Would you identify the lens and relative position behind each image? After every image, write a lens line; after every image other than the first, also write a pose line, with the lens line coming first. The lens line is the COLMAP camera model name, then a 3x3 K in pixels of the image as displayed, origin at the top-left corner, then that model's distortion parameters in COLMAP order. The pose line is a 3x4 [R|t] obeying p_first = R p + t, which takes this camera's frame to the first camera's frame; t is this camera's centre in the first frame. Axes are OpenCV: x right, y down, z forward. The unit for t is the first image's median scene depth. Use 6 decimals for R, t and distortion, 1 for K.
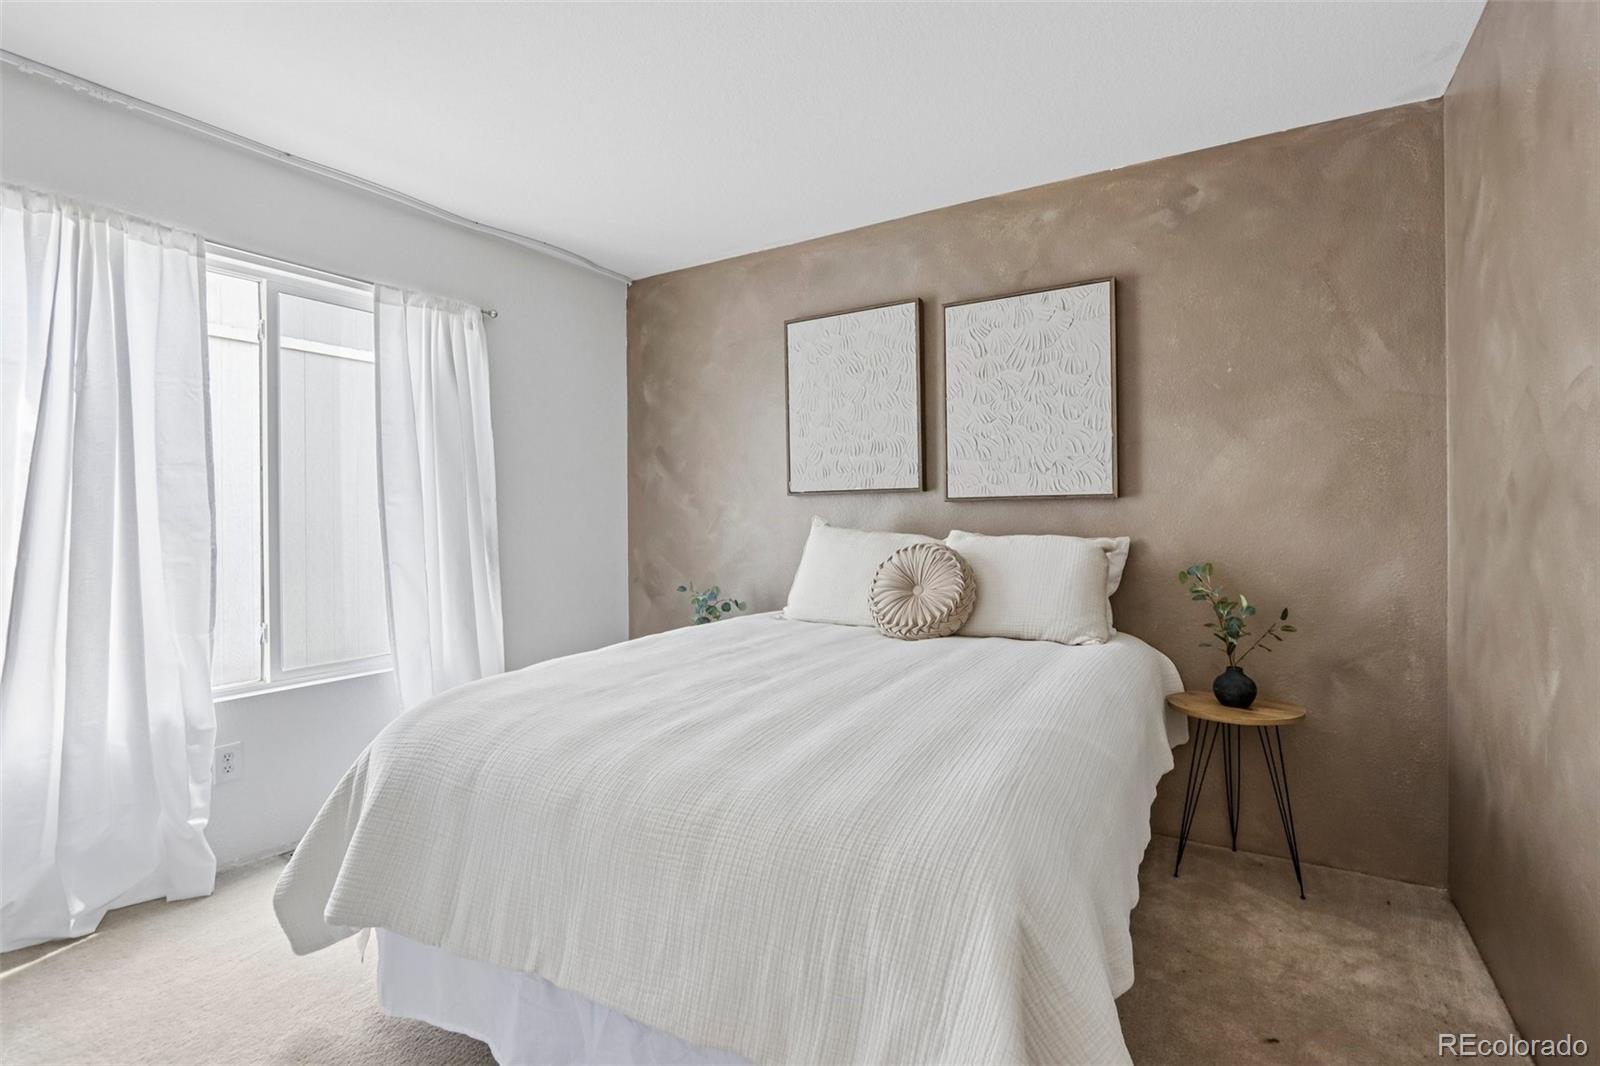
lens RADIAL K [[748.0, 0, 786.4], [0, 748.0, 512.0], [0, 0, 1]] dist [-0.003960, -0.000521]
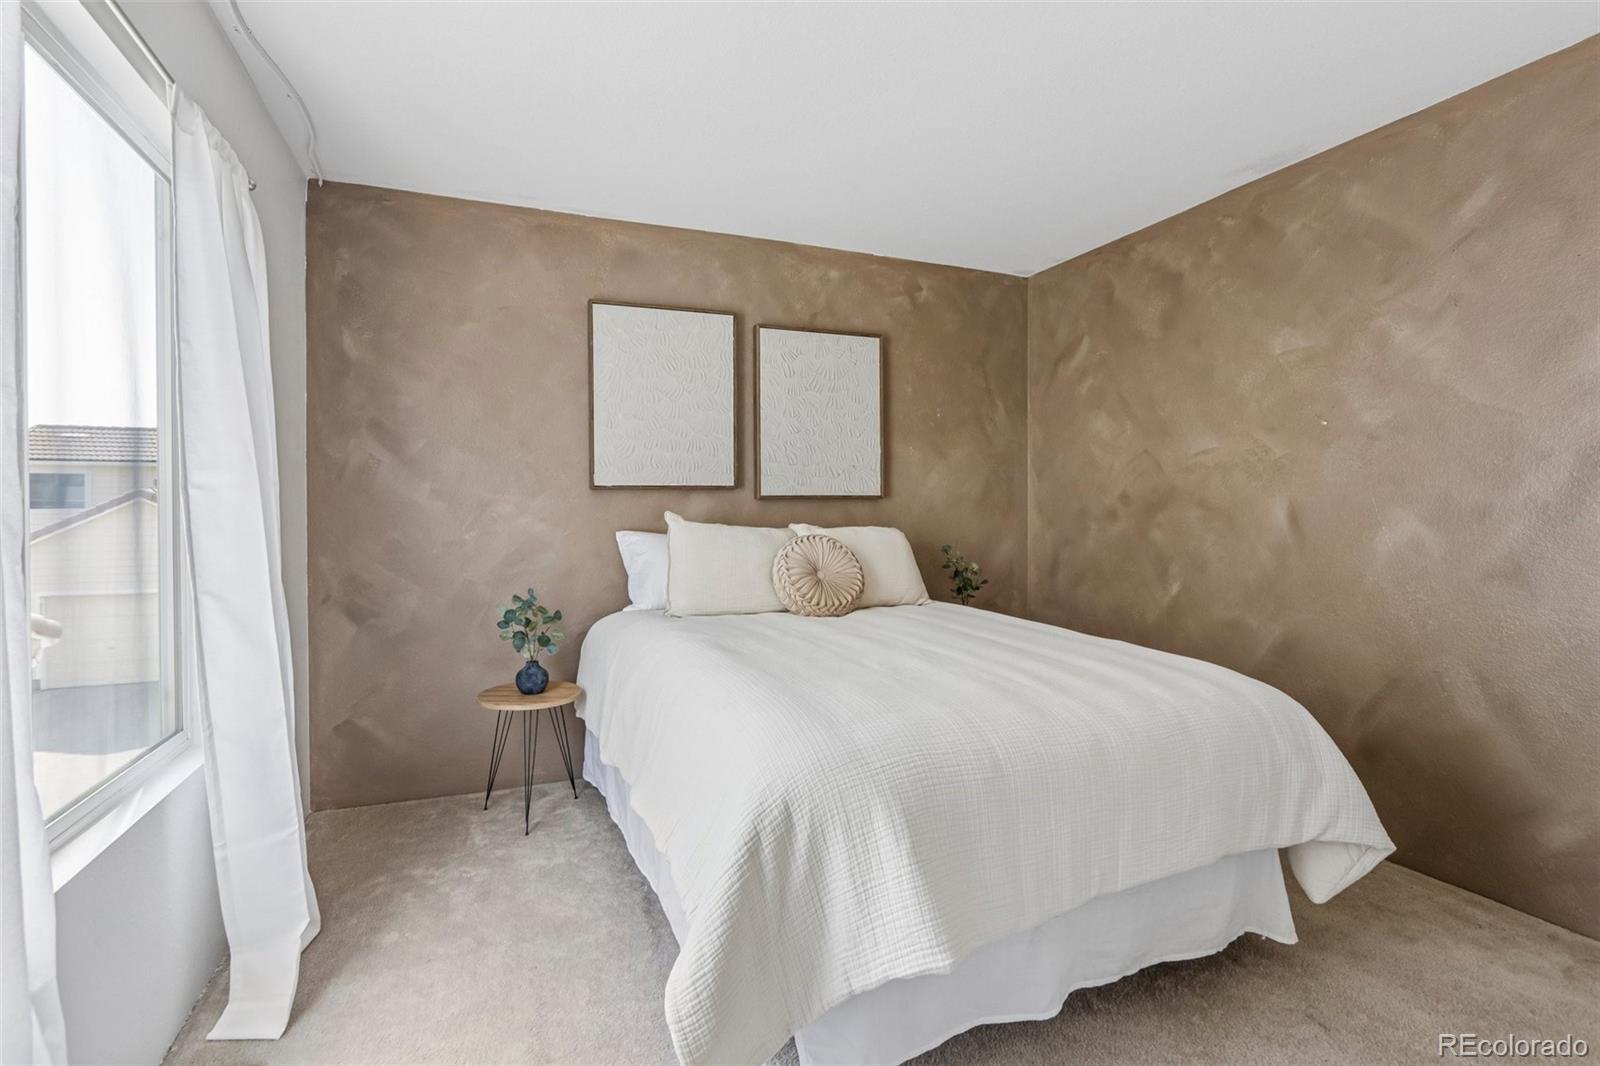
lens RADIAL K [[748.0, 0, 786.4], [0, 748.0, 512.0], [0, 0, 1]] dist [-0.003960, -0.000521]
pose [[0.598687, 0.001239, 0.800982, -0.703437], [-0.005870, 0.999979, 0.002841, 0.002555], [-0.800962, -0.006403, 0.598682, 0.301804]]
